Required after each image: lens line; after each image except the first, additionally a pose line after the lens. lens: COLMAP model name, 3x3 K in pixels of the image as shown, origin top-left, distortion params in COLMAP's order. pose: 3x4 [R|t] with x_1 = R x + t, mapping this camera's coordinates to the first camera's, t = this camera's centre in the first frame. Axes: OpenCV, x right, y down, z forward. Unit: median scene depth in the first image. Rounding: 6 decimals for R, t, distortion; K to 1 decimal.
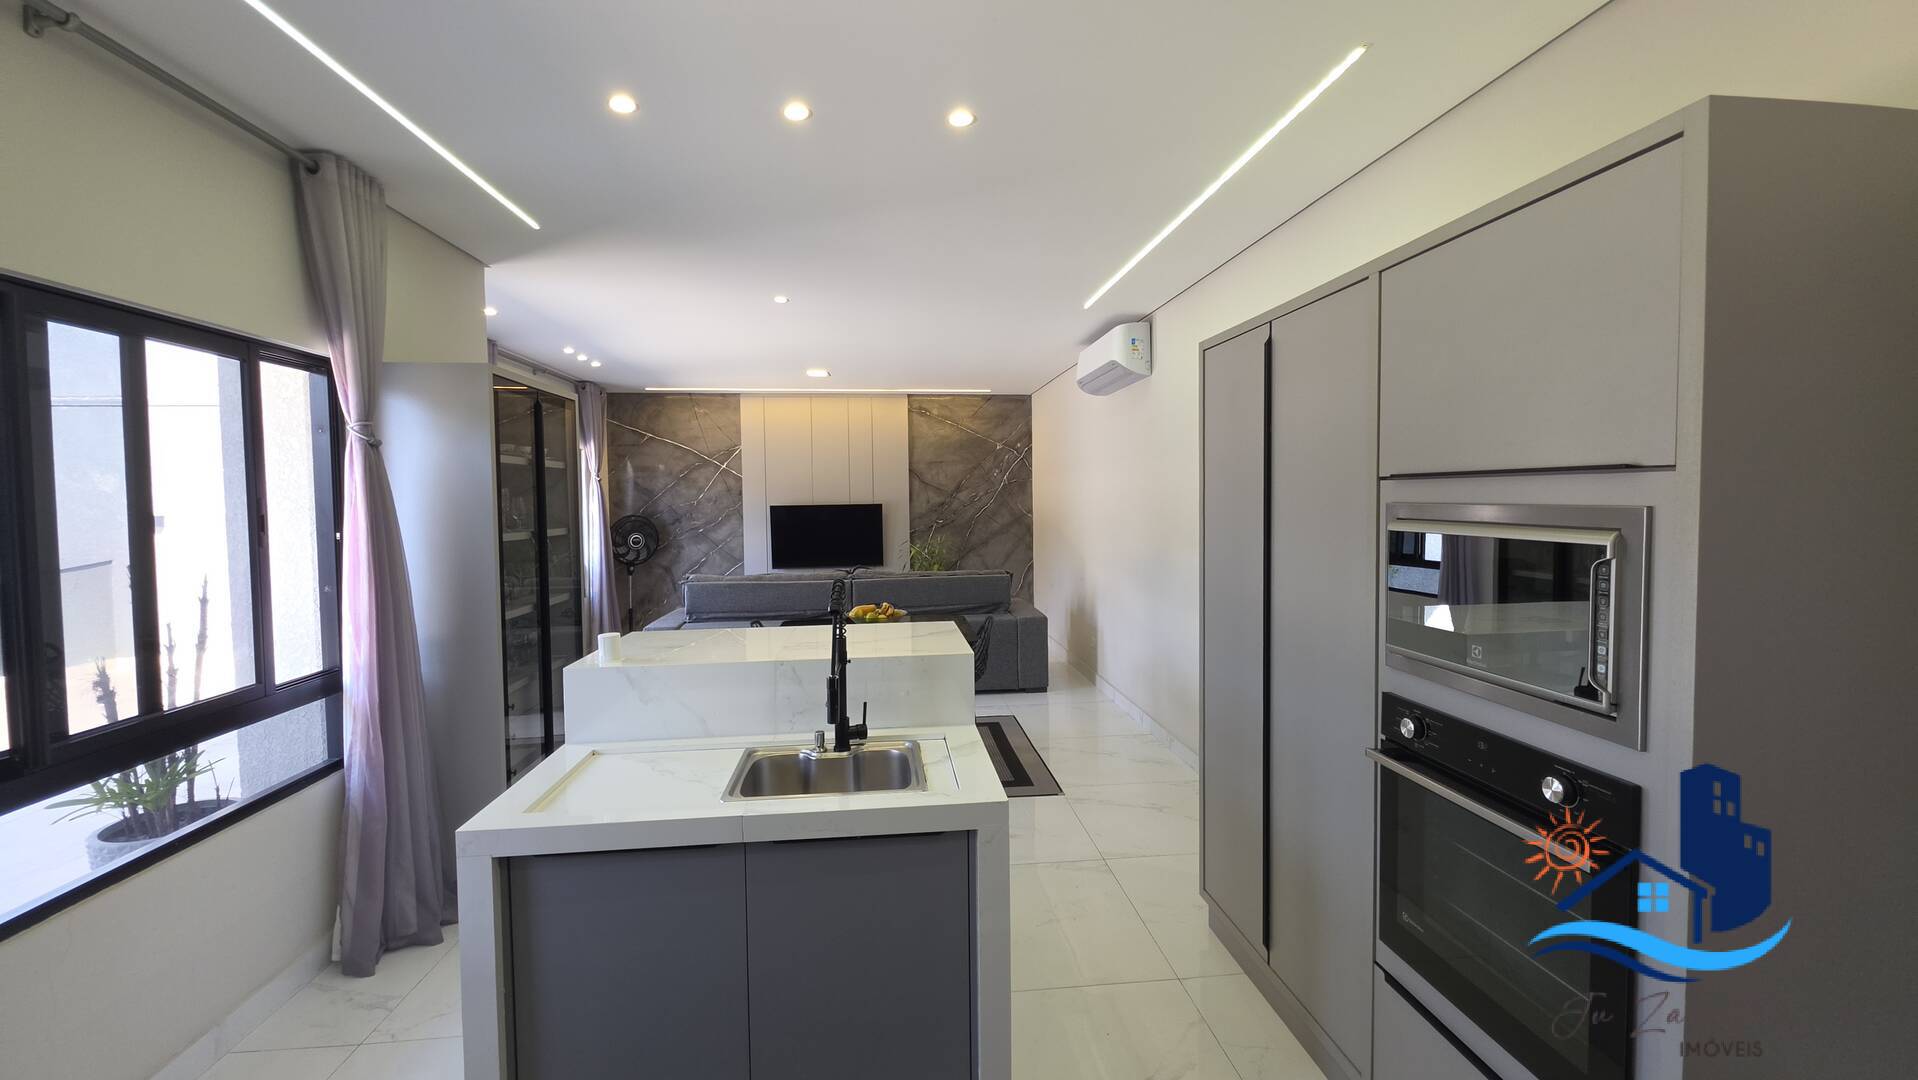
lens RADIAL K [[768.0, 0, 954.0], [0, 768.0, 526.8], [0, 0, 1]] dist [0.012731, -0.008464]
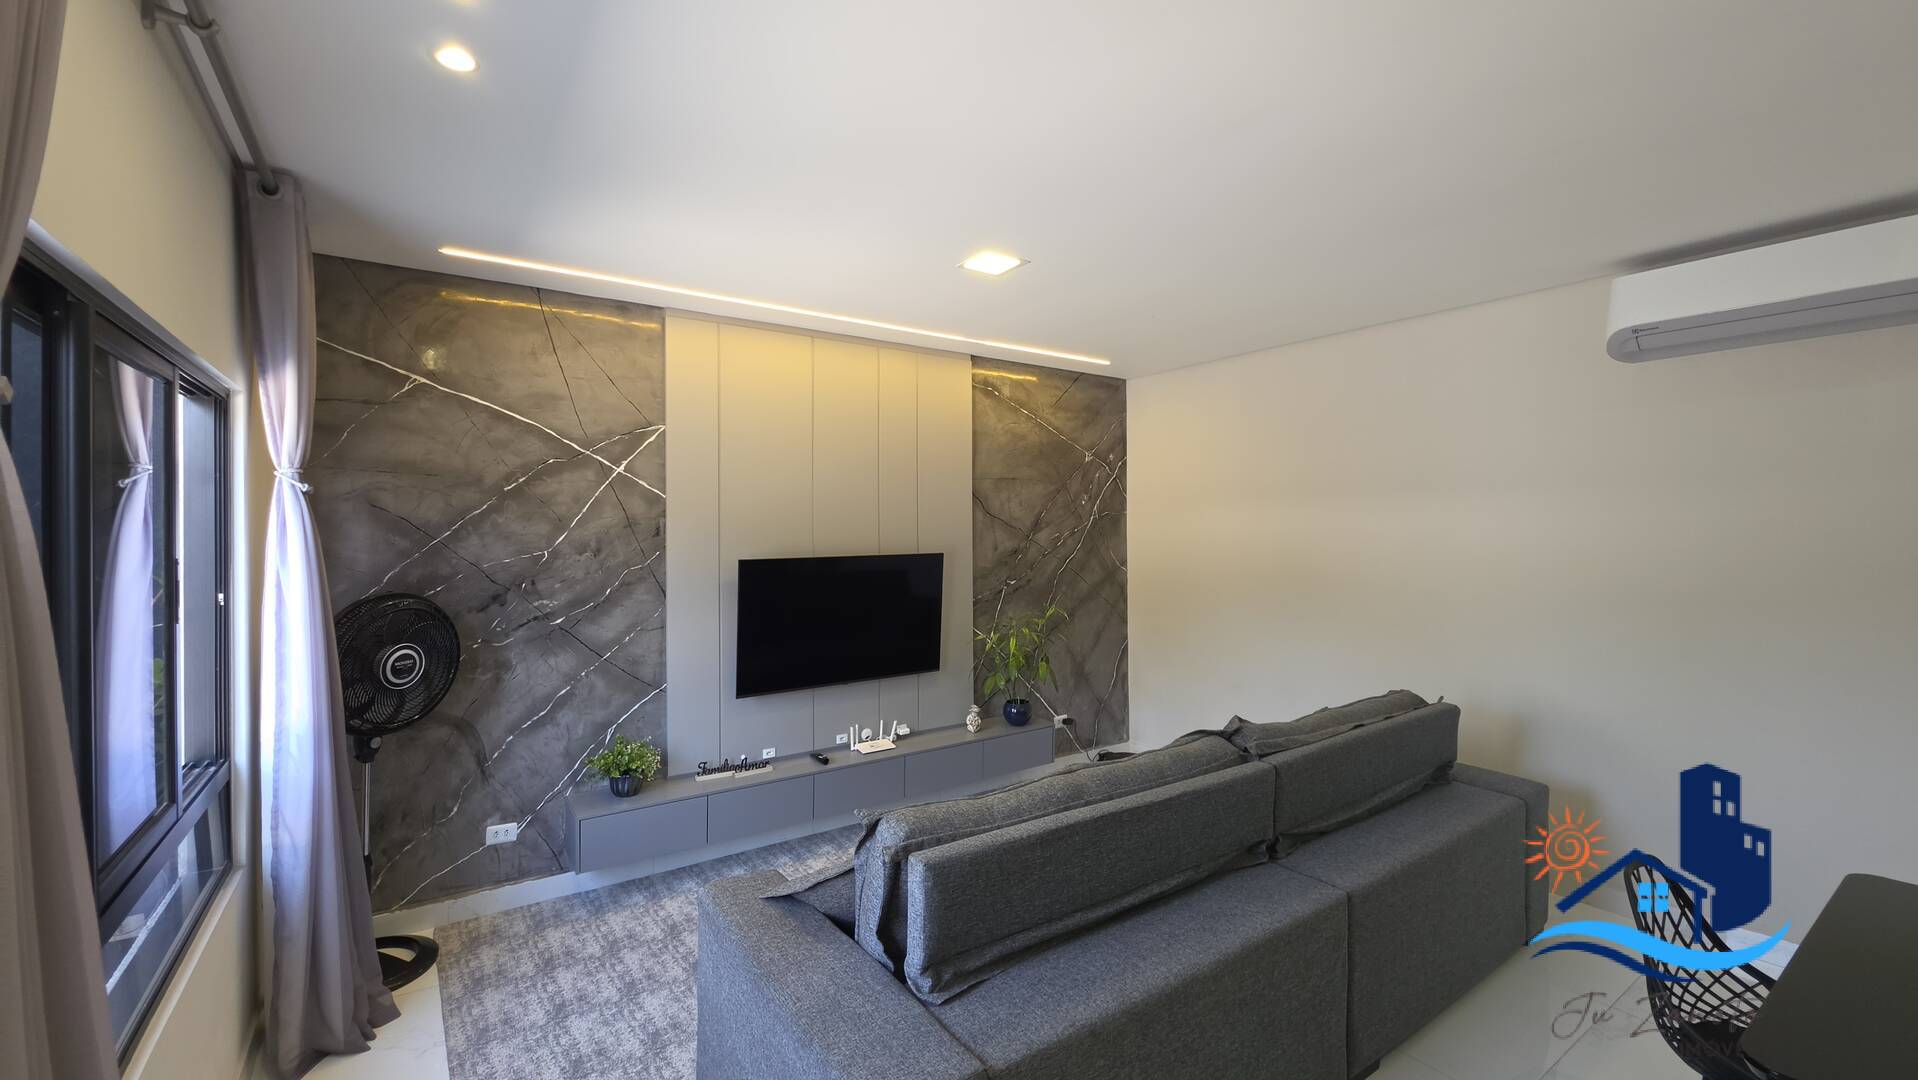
lens RADIAL K [[768.0, 0, 954.0], [0, 768.0, 526.8], [0, 0, 1]] dist [0.012731, -0.008464]
pose [[0.875337, 0.008180, 0.483443, -0.344034], [0.011375, 0.999232, -0.037503, -0.028183], [-0.483379, 0.038327, 0.874572, 0.531783]]
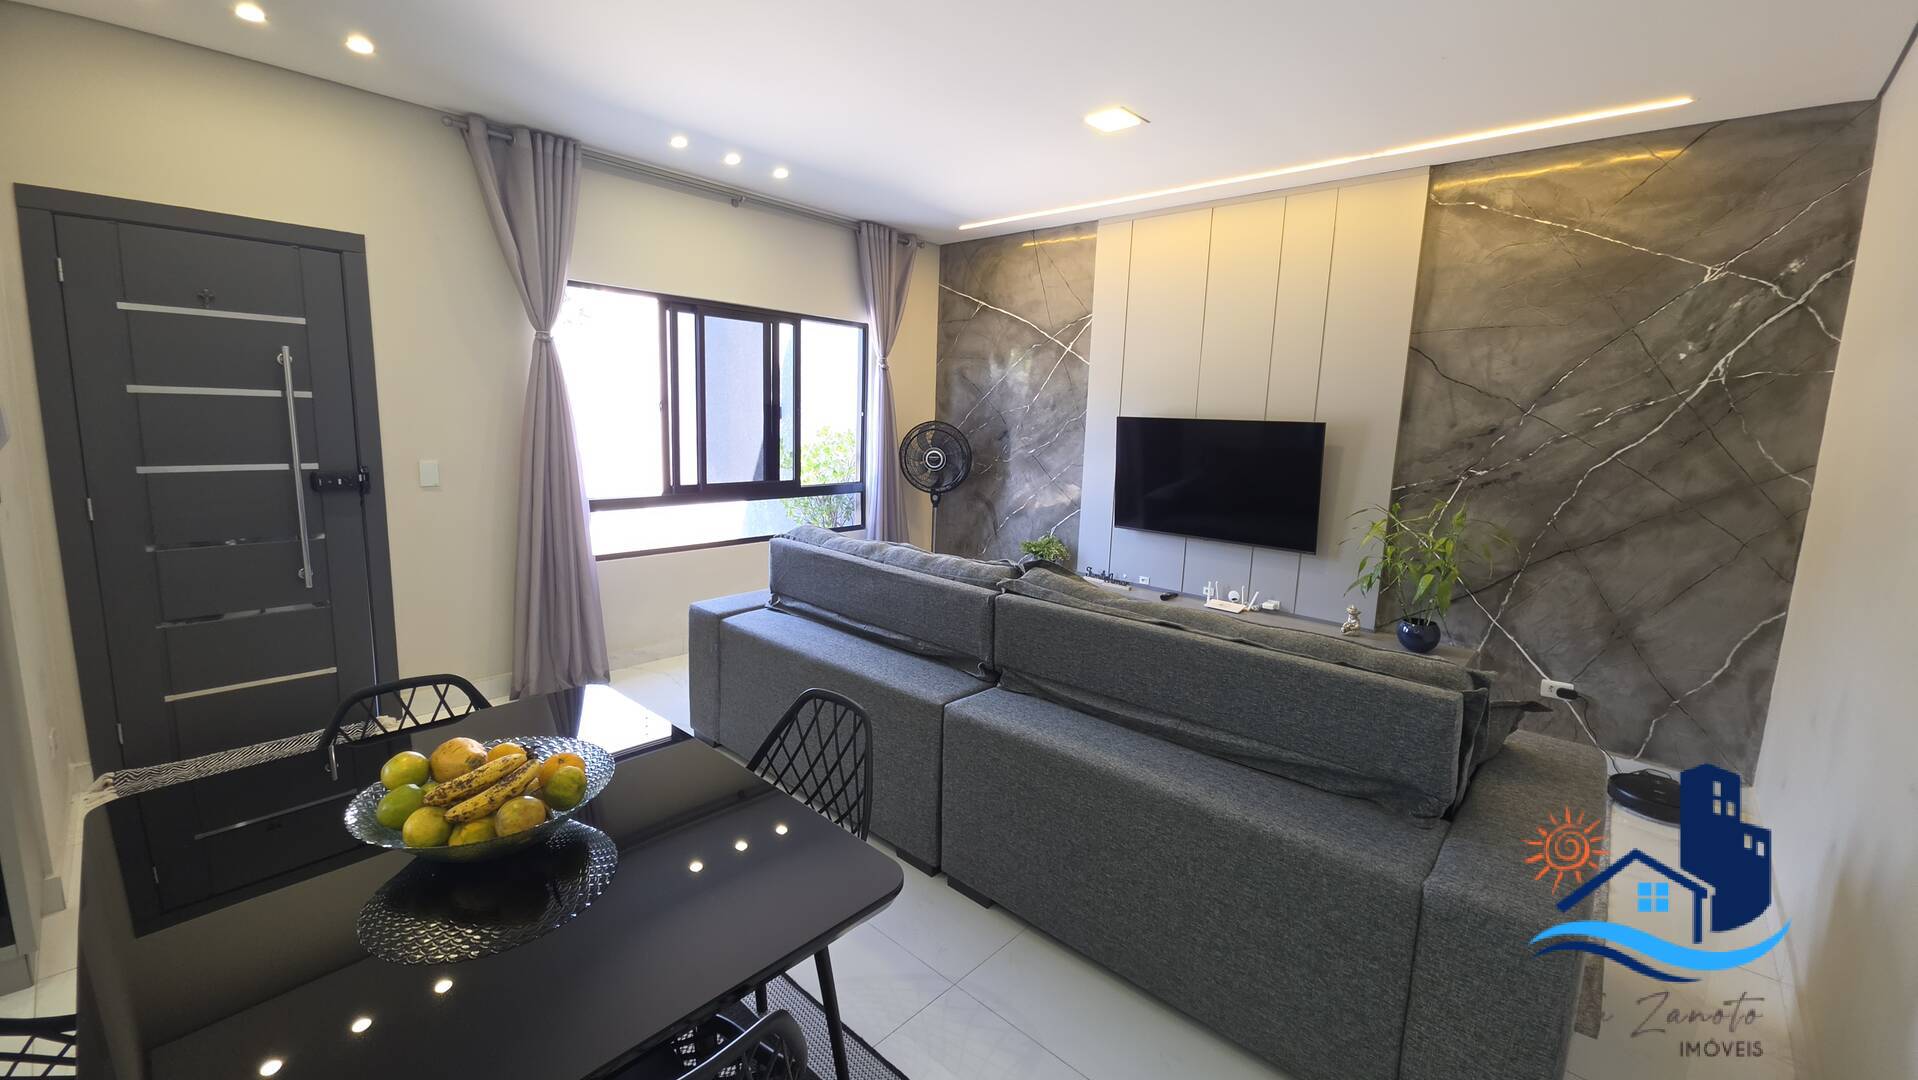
lens RADIAL K [[758.4, 0, 956.8], [0, 758.4, 524.4], [0, 0, 1]] dist [0.014133, -0.008014]
pose [[0.672022, 0.144709, -0.726254, 0.099447], [-0.073440, 0.988910, 0.129088, -0.012060], [0.736880, -0.033414, 0.675197, 0.522728]]
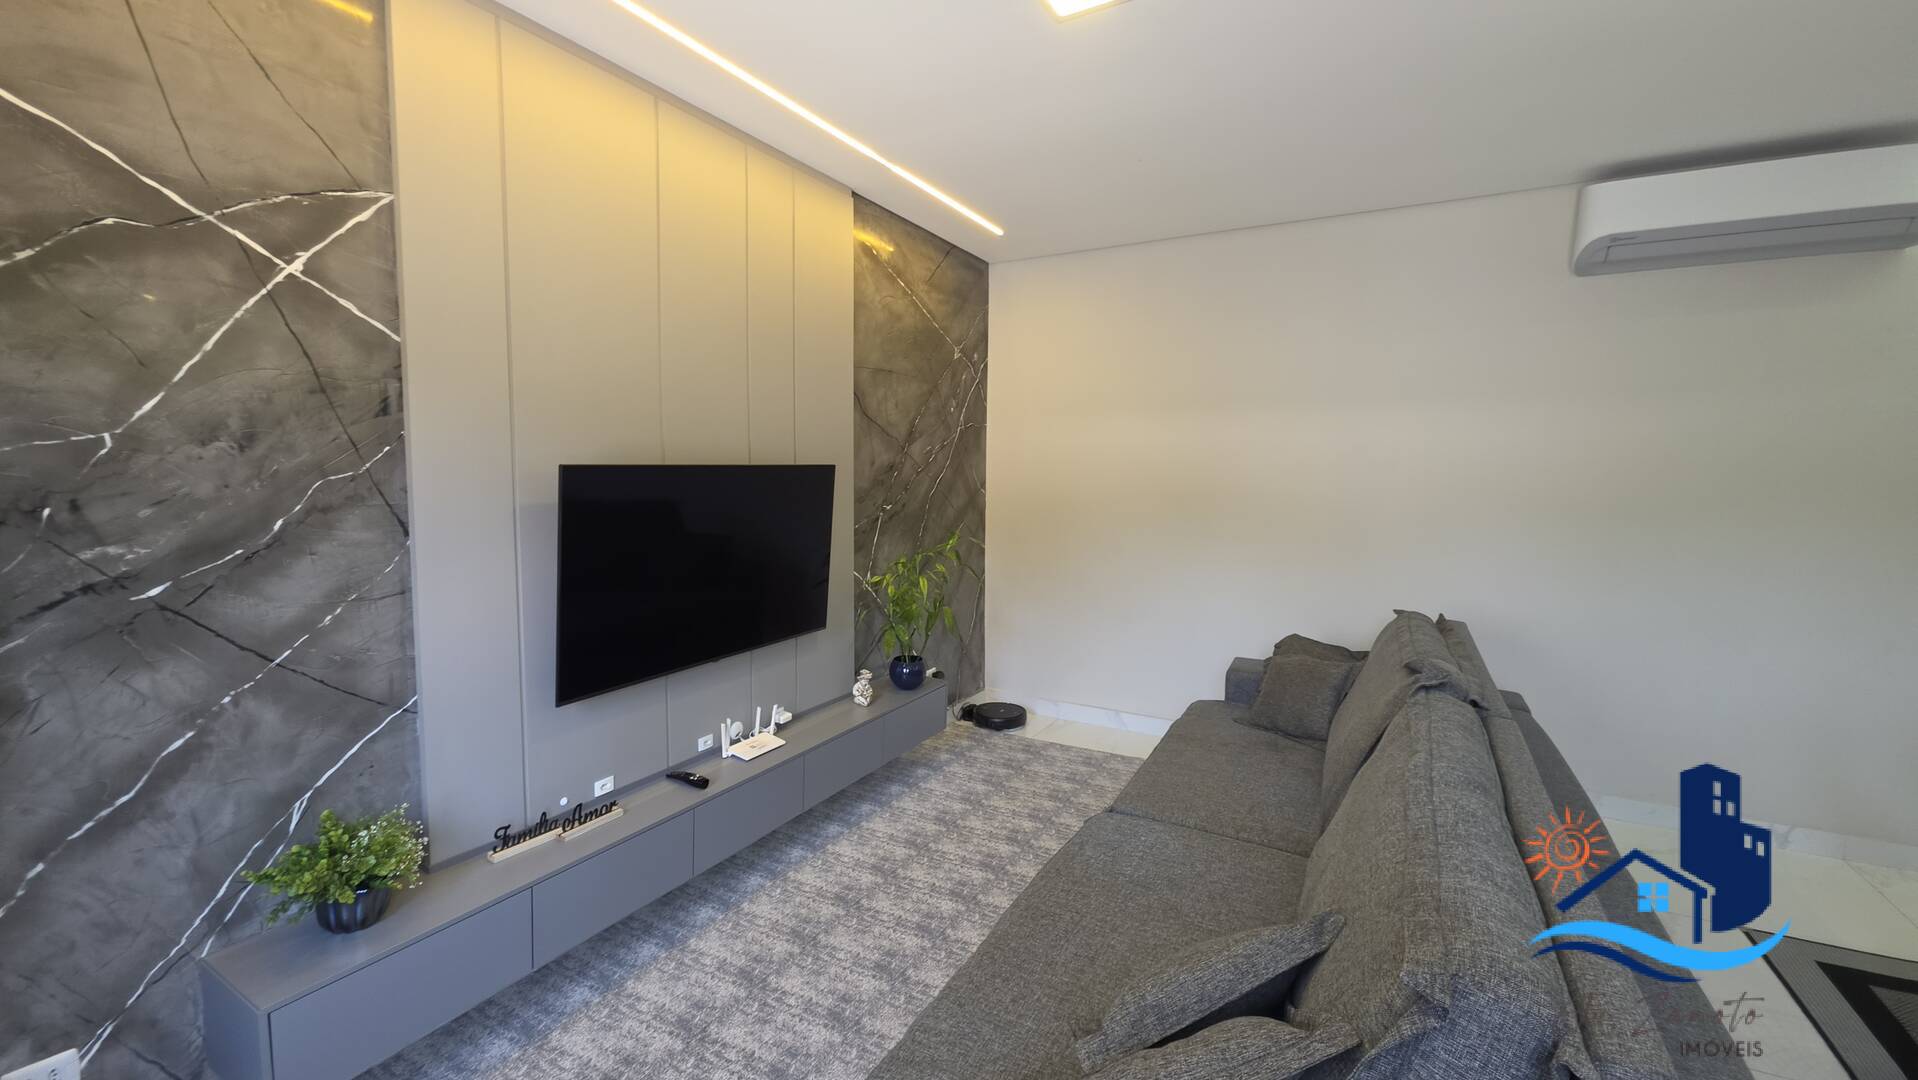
lens RADIAL K [[768.0, 0, 954.0], [0, 768.0, 526.8], [0, 0, 1]] dist [0.012731, -0.008464]
pose [[0.570863, -0.048917, 0.819587, -0.370997], [0.014404, 0.998667, 0.049572, -0.017530], [-0.820919, -0.016494, 0.570806, 0.736311]]
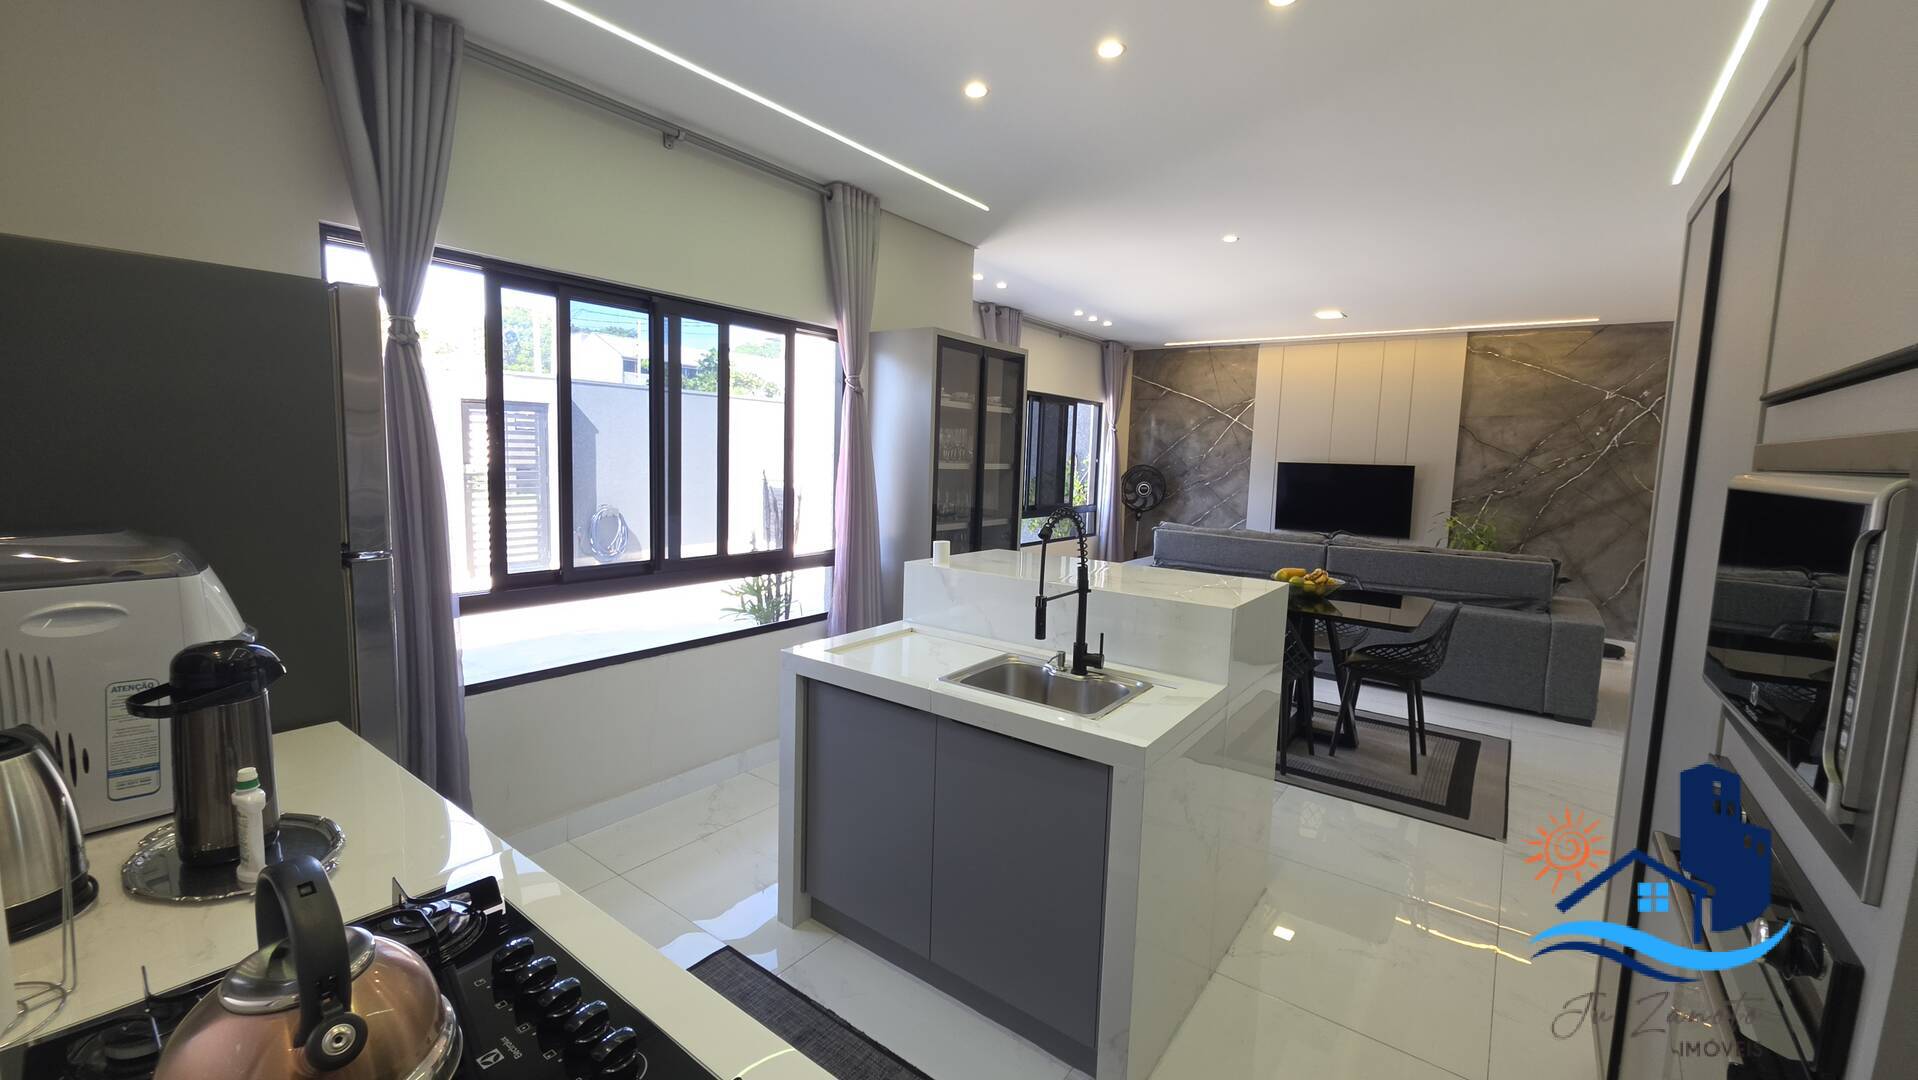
lens RADIAL K [[768.0, 0, 954.0], [0, 768.0, 526.8], [0, 0, 1]] dist [0.012731, -0.008464]
pose [[0.735115, 0.101429, -0.670312, 0.108772], [-0.067351, 0.994780, 0.076664, 0.006013], [0.674589, -0.011210, 0.738108, 0.030478]]
